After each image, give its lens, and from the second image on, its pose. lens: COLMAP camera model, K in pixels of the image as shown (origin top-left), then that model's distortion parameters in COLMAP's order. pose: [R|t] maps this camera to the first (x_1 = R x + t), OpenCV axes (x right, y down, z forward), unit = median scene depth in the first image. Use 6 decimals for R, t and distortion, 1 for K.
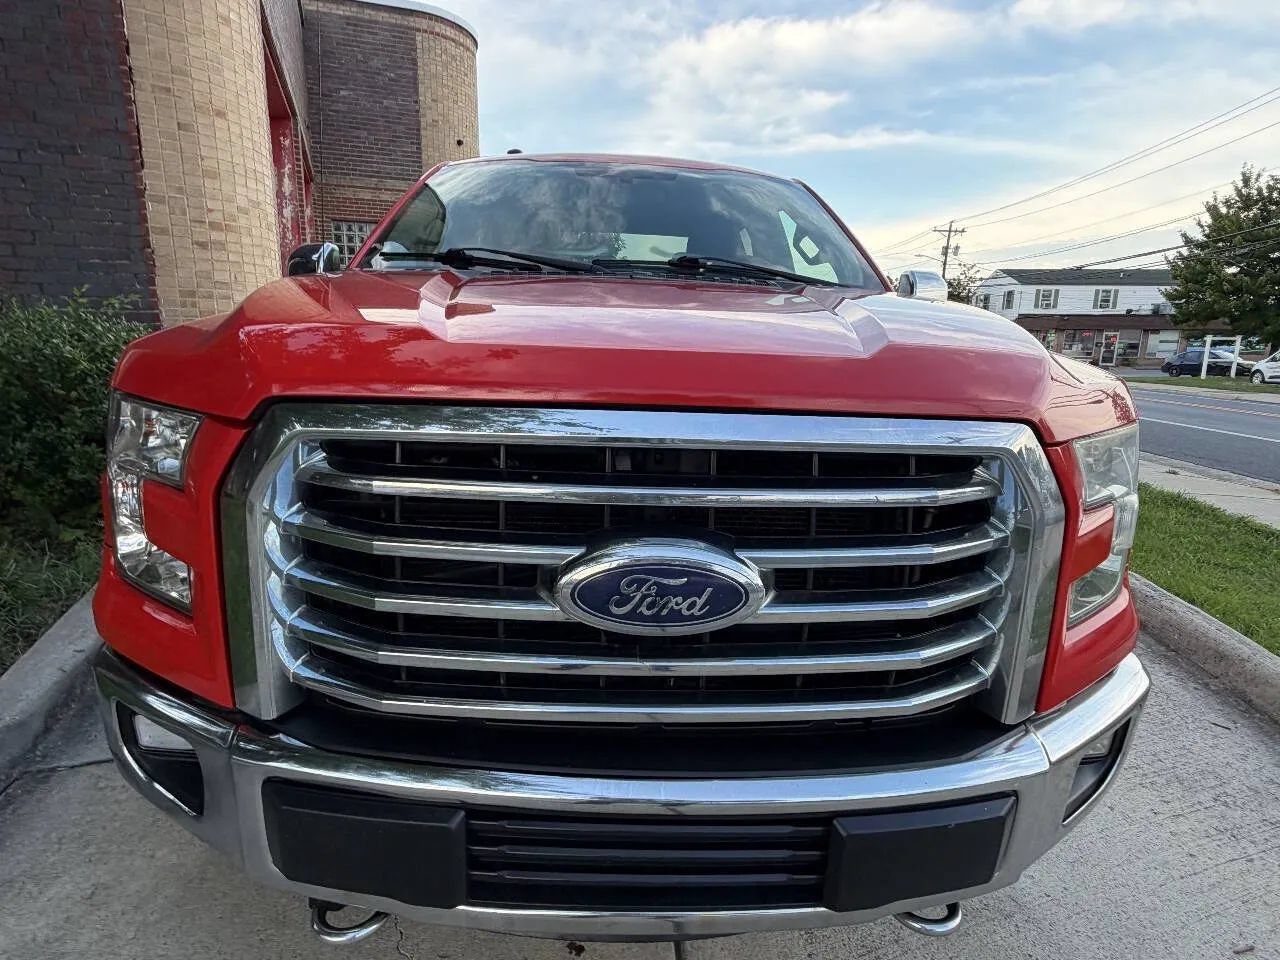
lens RADIAL K [[676.1, 0, 635.2], [0, 676.1, 475.1], [0, 0, 1]] dist [0.005745, -0.001575]
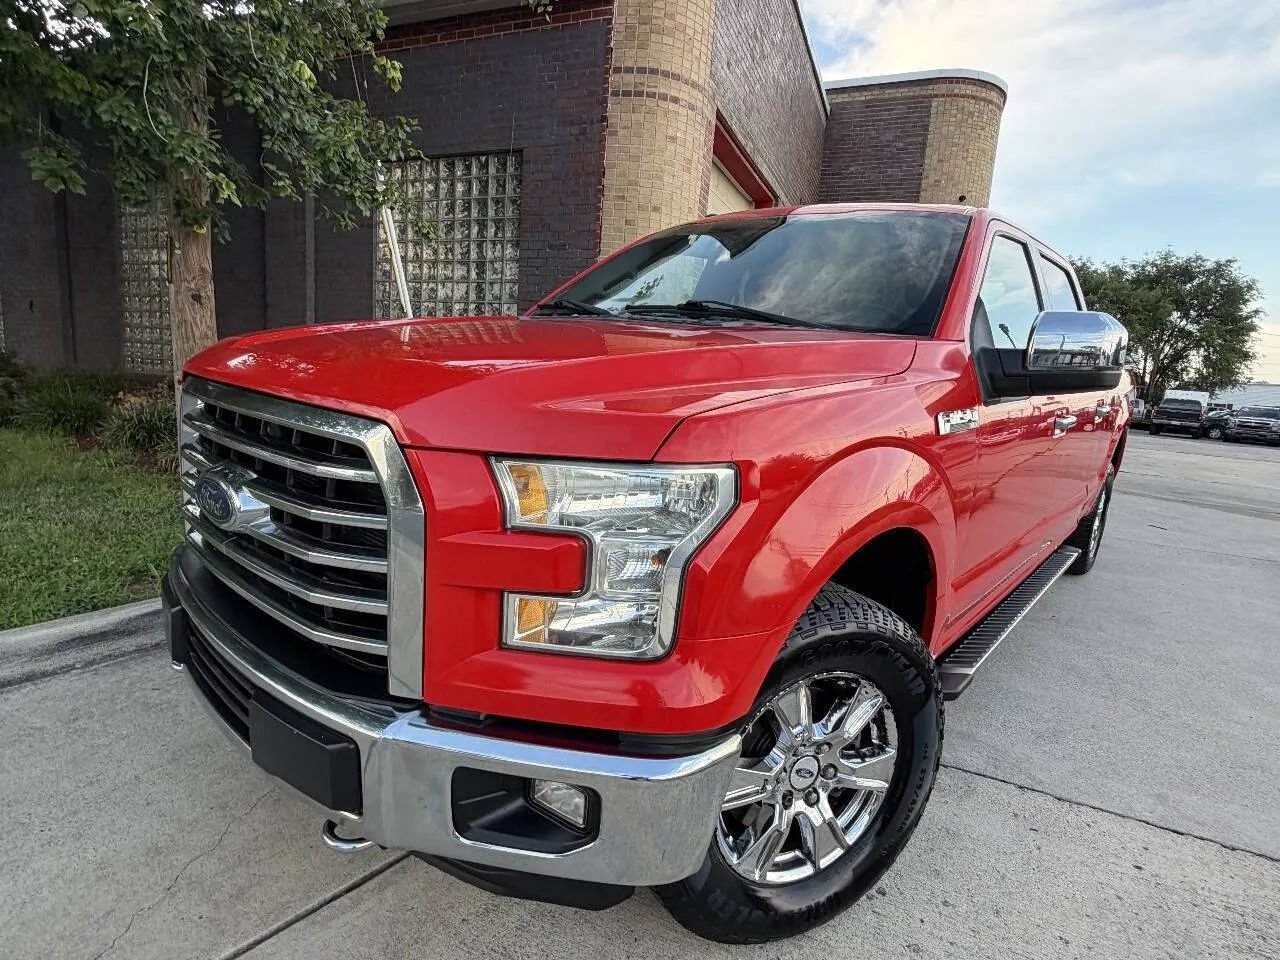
lens RADIAL K [[676.1, 0, 636.9], [0, 676.1, 474.8], [0, 0, 1]] dist [0.005745, -0.001575]
pose [[0.719060, 0.139652, -0.680772, 0.134292], [-0.196362, 0.980512, -0.006265, -0.005065], [0.666630, 0.138183, 0.732469, 0.035374]]
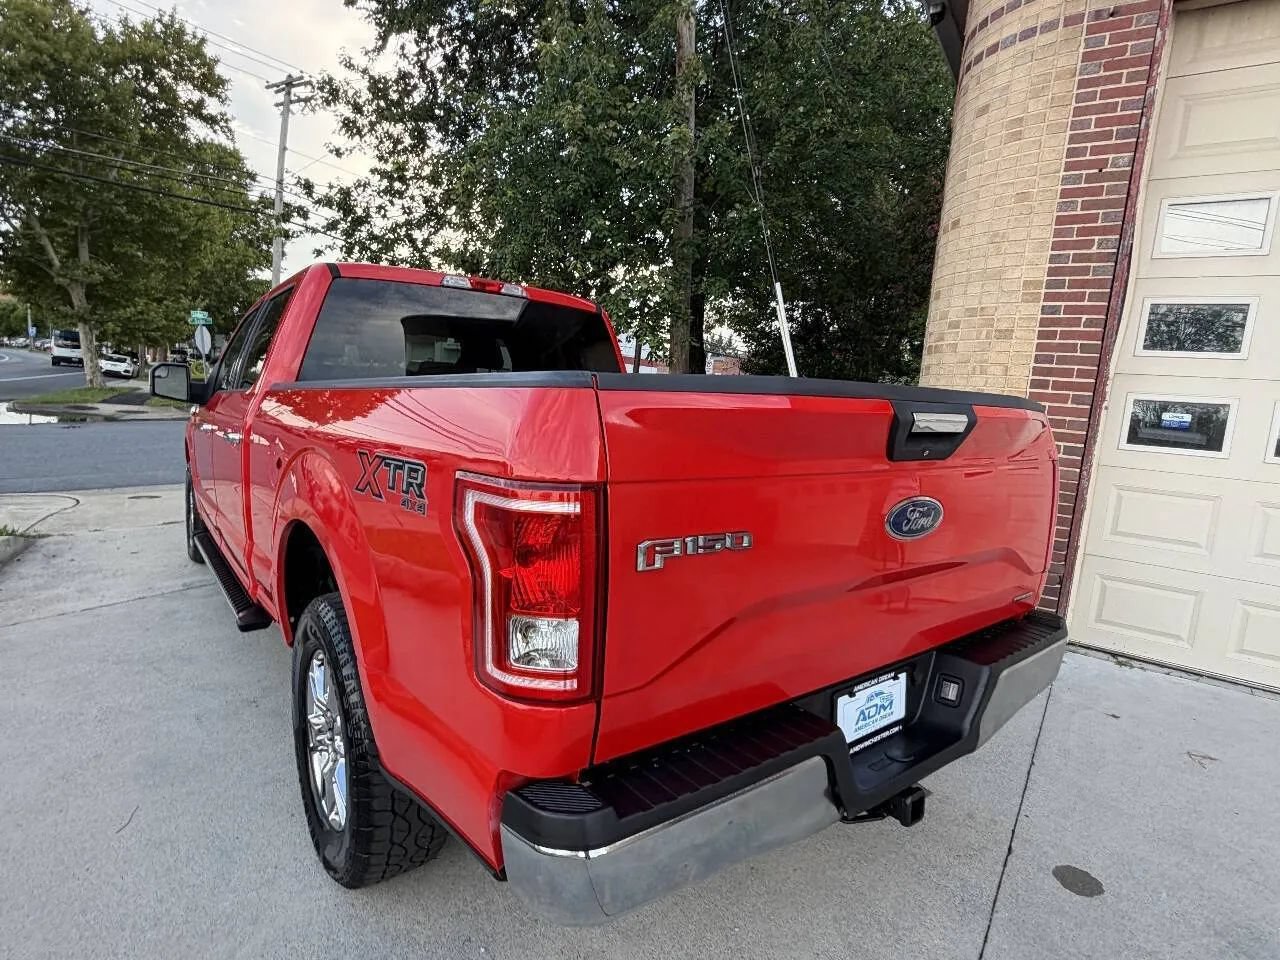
lens RADIAL K [[676.1, 0, 633.1], [0, 676.1, 479.2], [0, 0, 1]] dist [0.005745, -0.001575]
pose [[-0.823201, -0.008687, -0.567684, 0.096404], [-0.202309, 0.938738, 0.279003, -0.157358], [0.530483, 0.344523, -0.774527, 0.649884]]
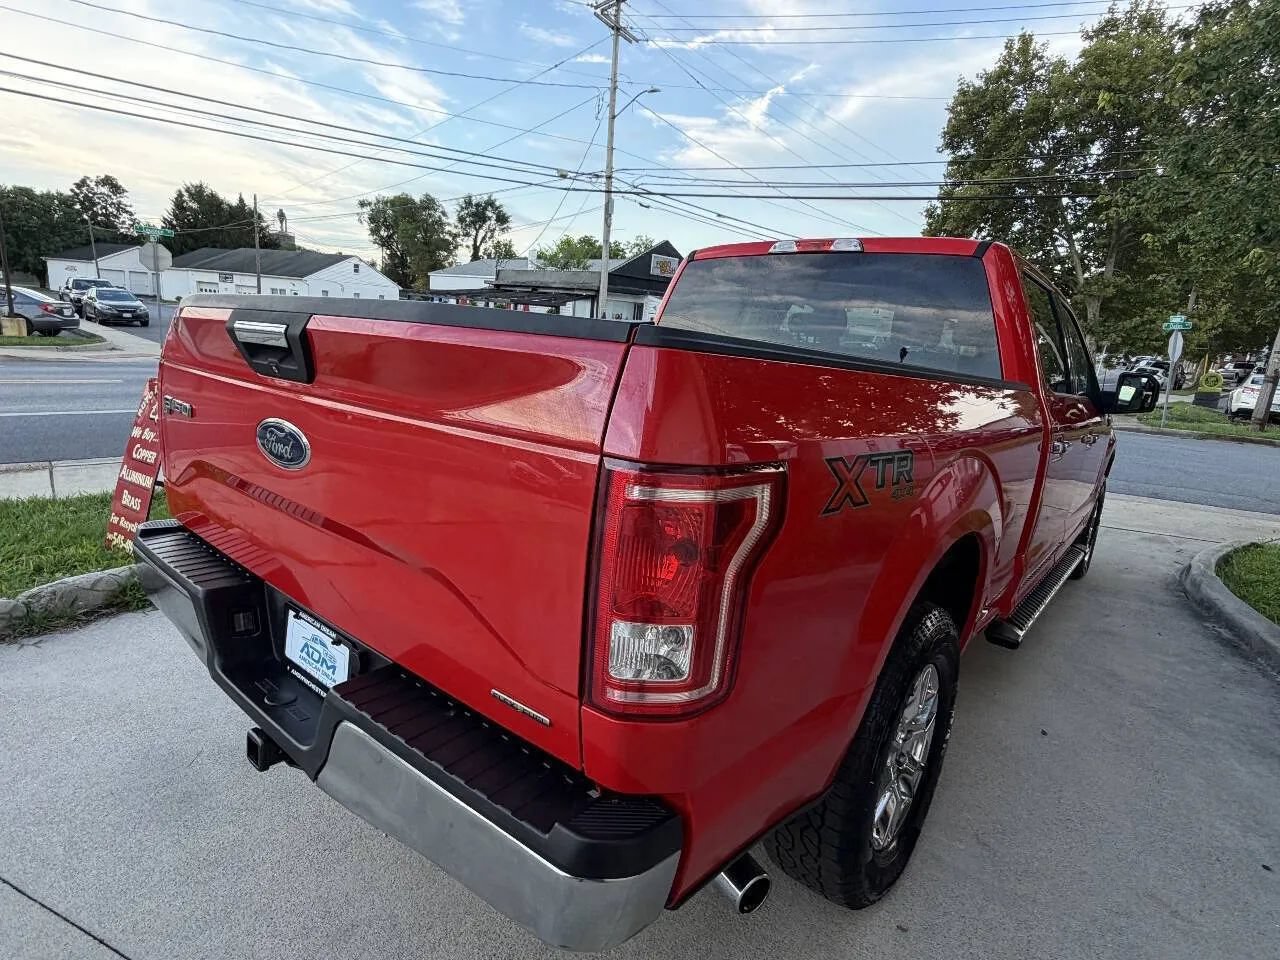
lens RADIAL K [[676.1, 0, 632.0], [0, 676.1, 479.8], [0, 0, 1]] dist [0.005745, -0.001575]
pose [[-0.725484, -0.229303, 0.648917, -0.147249], [0.047508, 0.923932, 0.379596, -0.160704], [-0.686597, 0.306219, -0.659404, 0.617439]]
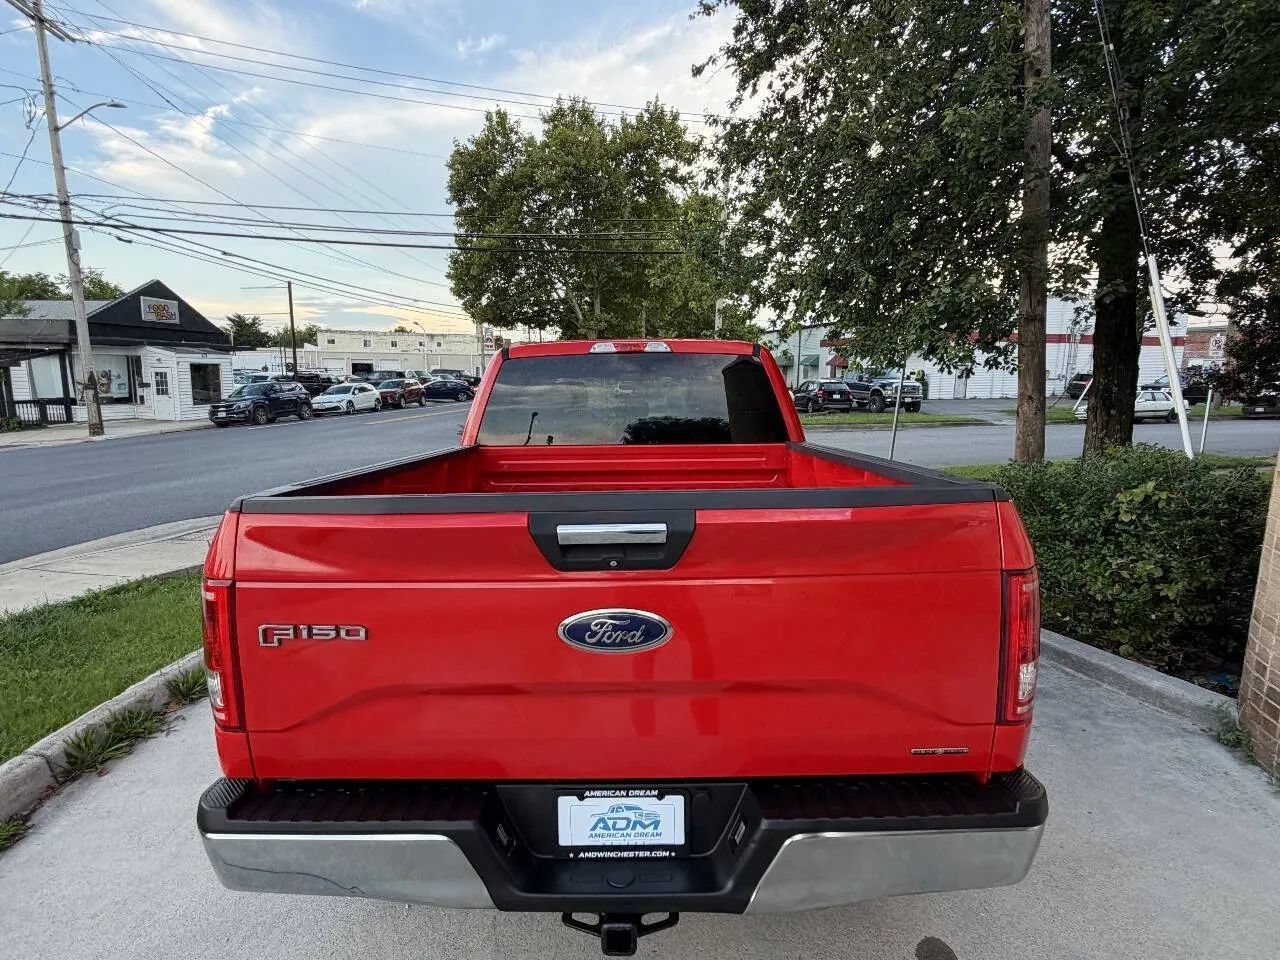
lens RADIAL K [[676.1, 0, 631.8], [0, 676.1, 480.0], [0, 0, 1]] dist [0.005745, -0.001575]
pose [[-0.997225, -0.031711, 0.067351, -0.034504], [-0.006010, 0.936077, 0.351743, -0.193936], [-0.074200, 0.350362, -0.933671, 0.685225]]
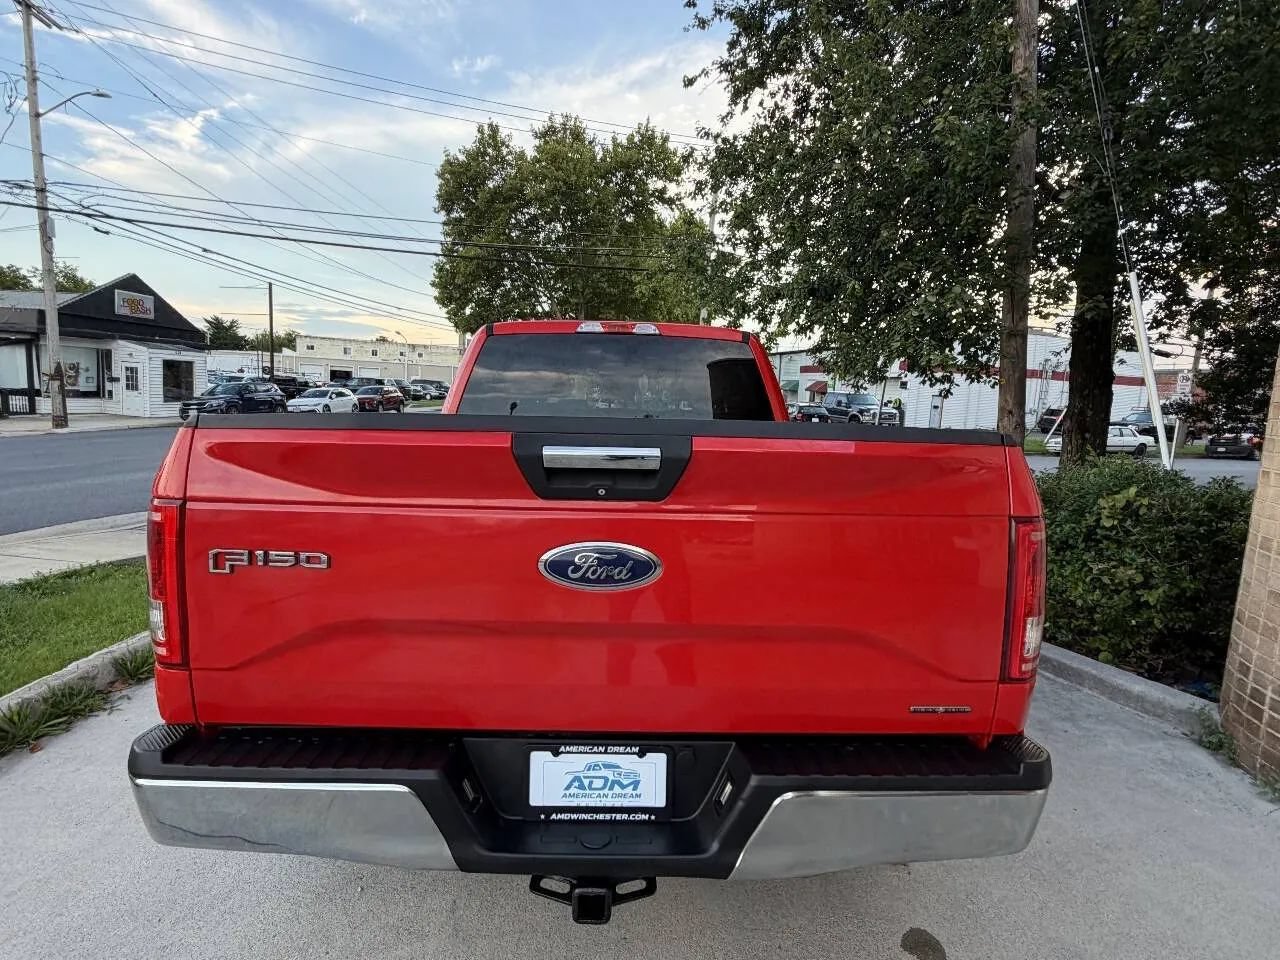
lens RADIAL K [[676.1, 0, 631.7], [0, 676.1, 479.4], [0, 0, 1]] dist [0.005745, -0.001575]
pose [[-0.997155, -0.066486, 0.035515, -0.032409], [-0.051567, 0.945360, 0.321925, -0.175741], [-0.054978, 0.319177, -0.946099, 0.683237]]
